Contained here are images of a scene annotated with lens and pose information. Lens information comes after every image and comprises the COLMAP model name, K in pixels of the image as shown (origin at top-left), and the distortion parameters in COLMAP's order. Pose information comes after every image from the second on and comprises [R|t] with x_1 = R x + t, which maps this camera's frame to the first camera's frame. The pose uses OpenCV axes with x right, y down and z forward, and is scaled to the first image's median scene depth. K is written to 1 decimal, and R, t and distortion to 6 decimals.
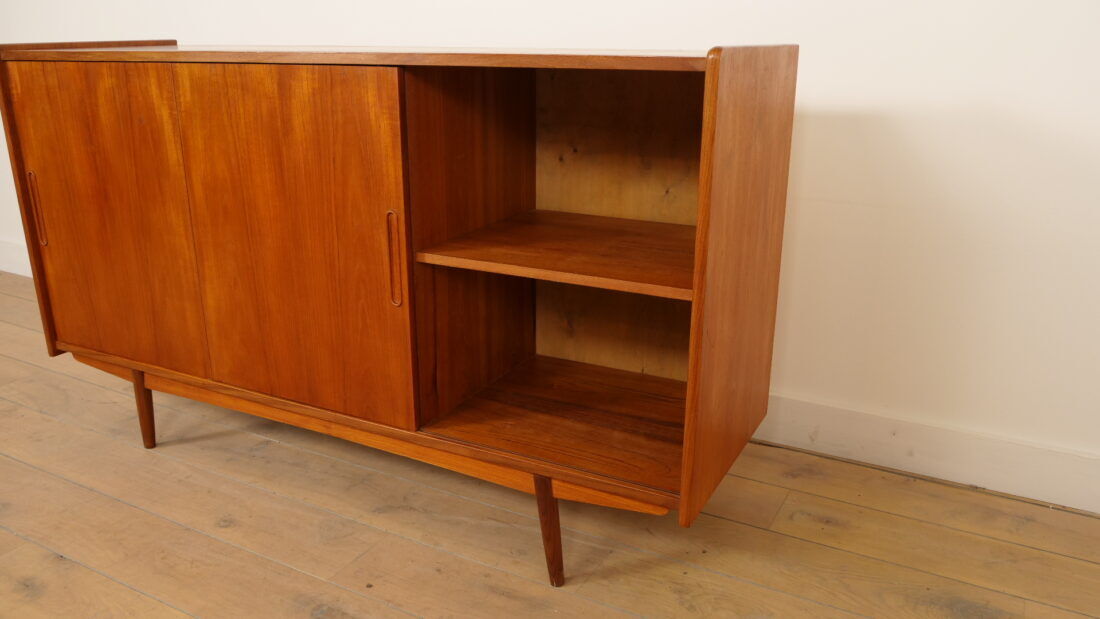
lens RADIAL K [[851.5, 0, 550.0], [0, 851.5, 309.5], [0, 0, 1]] dist [-0.023128, -0.000736]
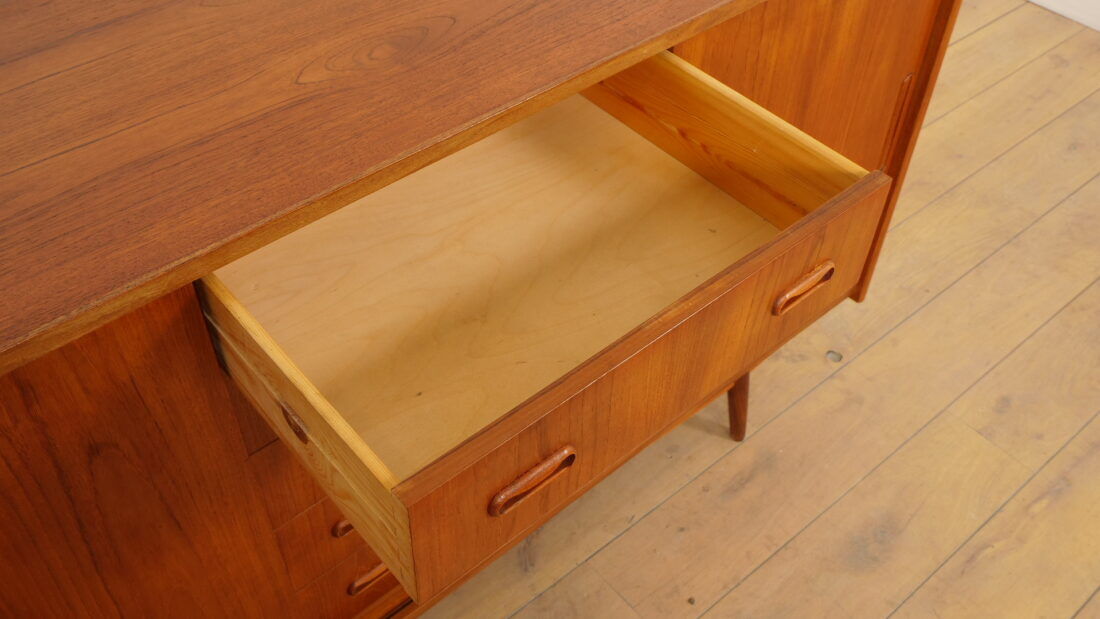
lens RADIAL K [[997.4, 0, 550.0], [0, 997.4, 309.5], [0, 0, 1]] dist [-0.008011, -0.002850]
pose [[0.366658, -0.656502, 0.659217, -0.645020], [0.279823, 0.753574, 0.594832, -0.468059], [-0.887277, -0.033636, 0.460009, 0.593144]]
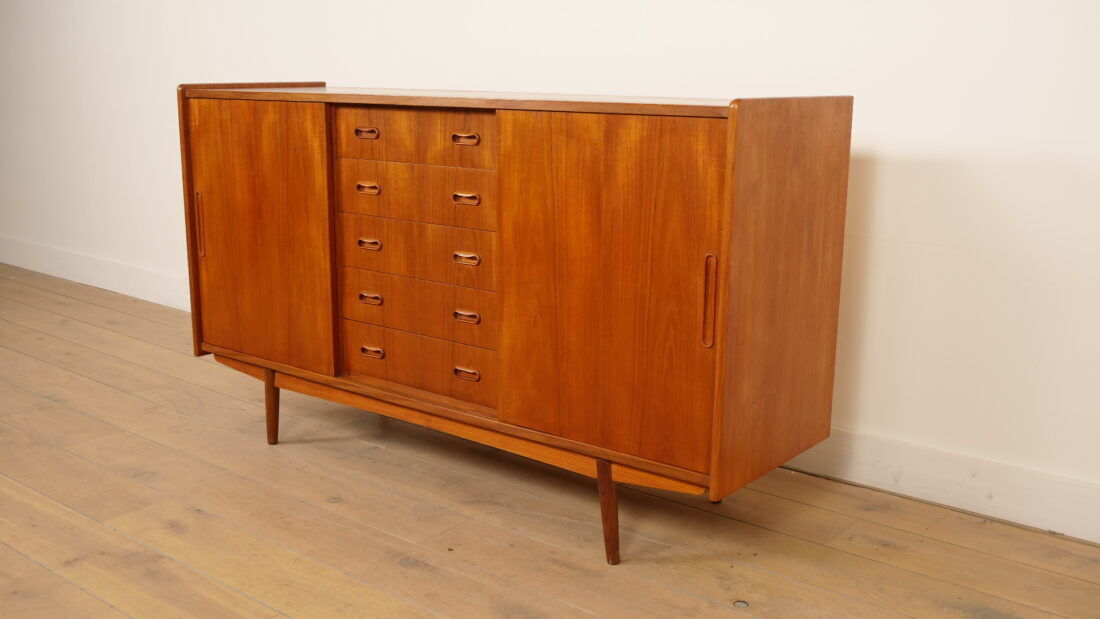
lens RADIAL K [[1094.0, 0, 550.0], [0, 1094.0, 309.5], [0, 0, 1]] dist [-0.007797, 0.003598]
pose [[0.982914, 0.048755, -0.177491, 0.146669], [-0.066135, 0.993434, -0.093358, 0.115643], [0.171774, 0.103501, 0.979684, -0.407327]]
